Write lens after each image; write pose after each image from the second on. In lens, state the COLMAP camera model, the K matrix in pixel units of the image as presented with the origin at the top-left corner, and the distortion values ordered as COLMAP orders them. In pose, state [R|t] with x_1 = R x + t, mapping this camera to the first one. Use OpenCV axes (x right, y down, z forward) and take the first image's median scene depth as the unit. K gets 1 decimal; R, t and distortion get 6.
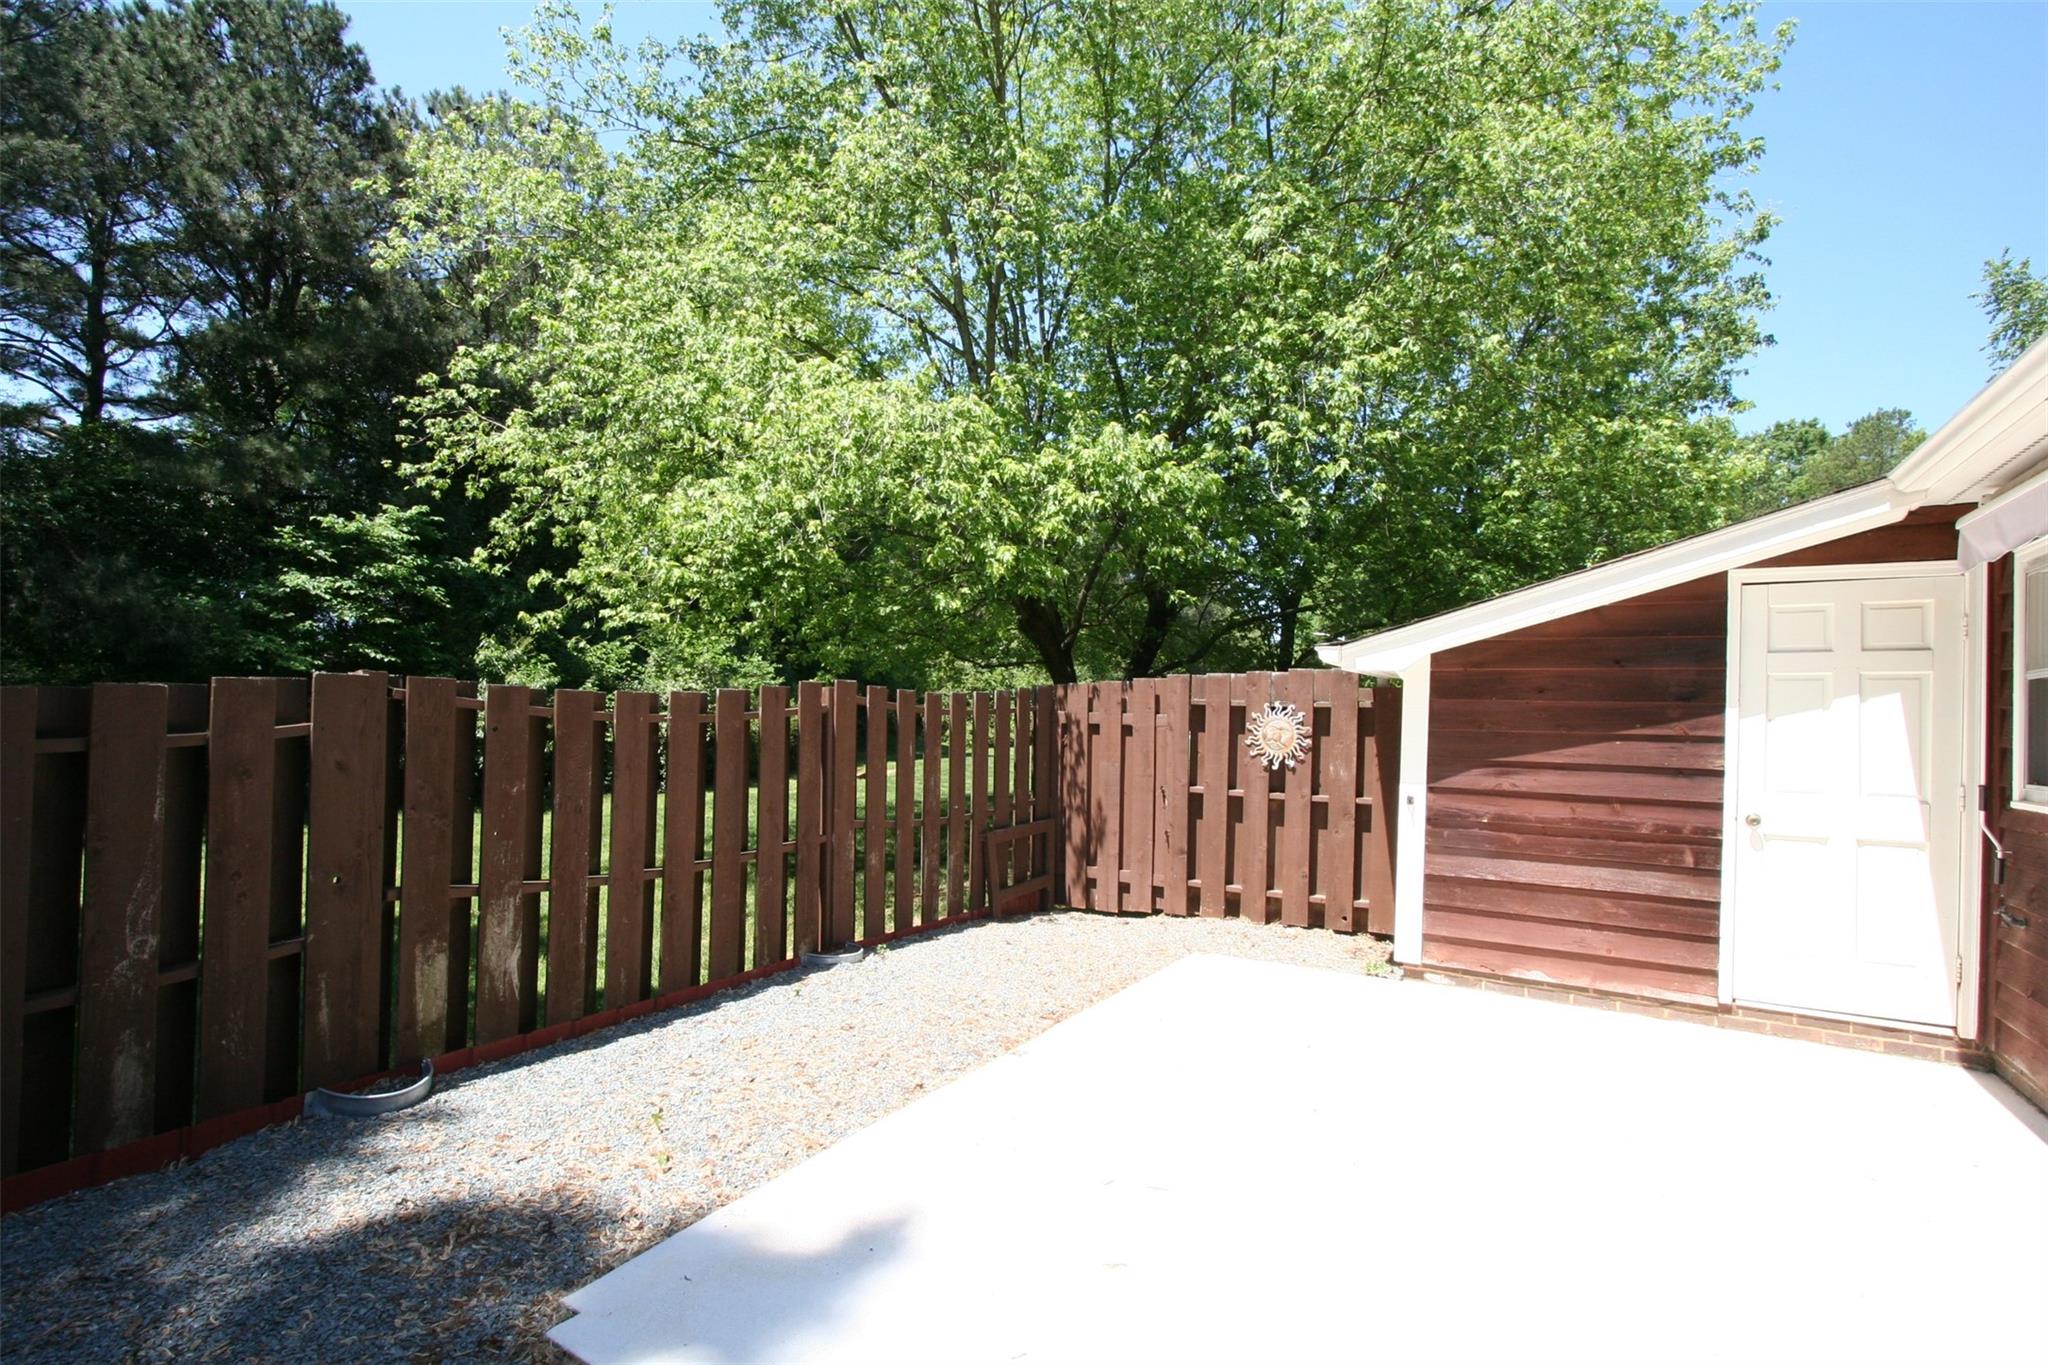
lens RADIAL K [[952.8, 0, 1015.0], [0, 952.8, 699.4], [0, 0, 1]] dist [-0.015284, 0.001445]
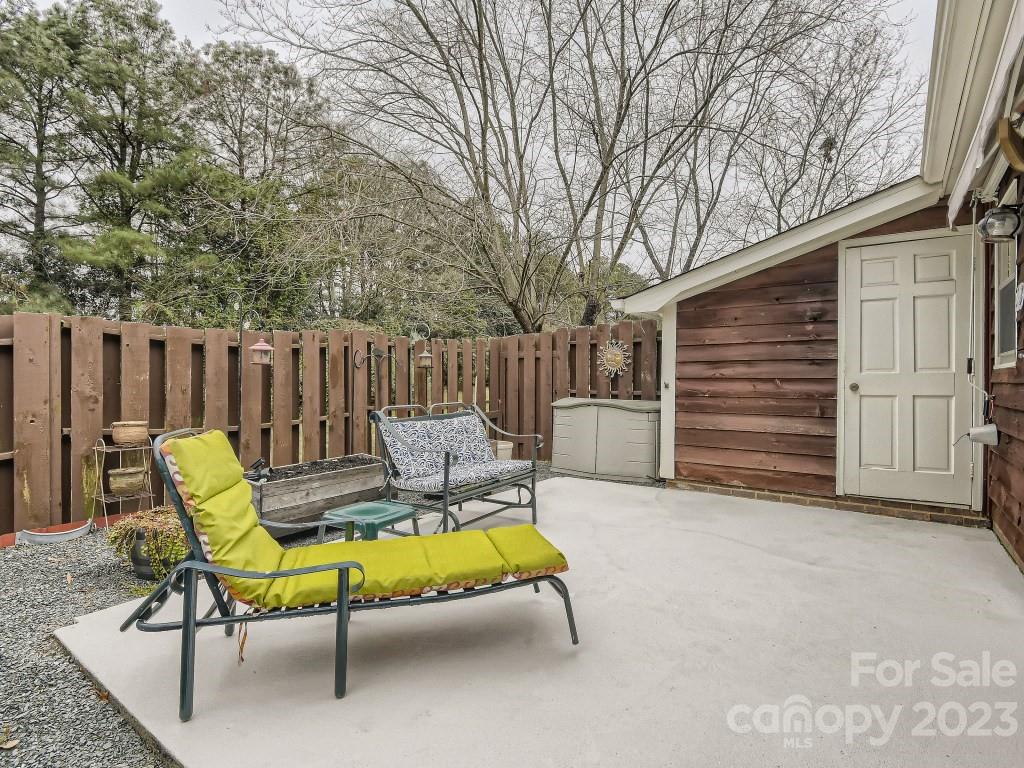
lens RADIAL K [[529.3, 0, 512.9], [0, 529.3, 378.1], [0, 0, 1]] dist [-0.013666, -0.000850]
pose [[0.997668, -0.022151, -0.064552, 0.201486], [0.023156, 0.999621, 0.014871, 0.073026], [0.064199, -0.016331, 0.997804, 0.013732]]
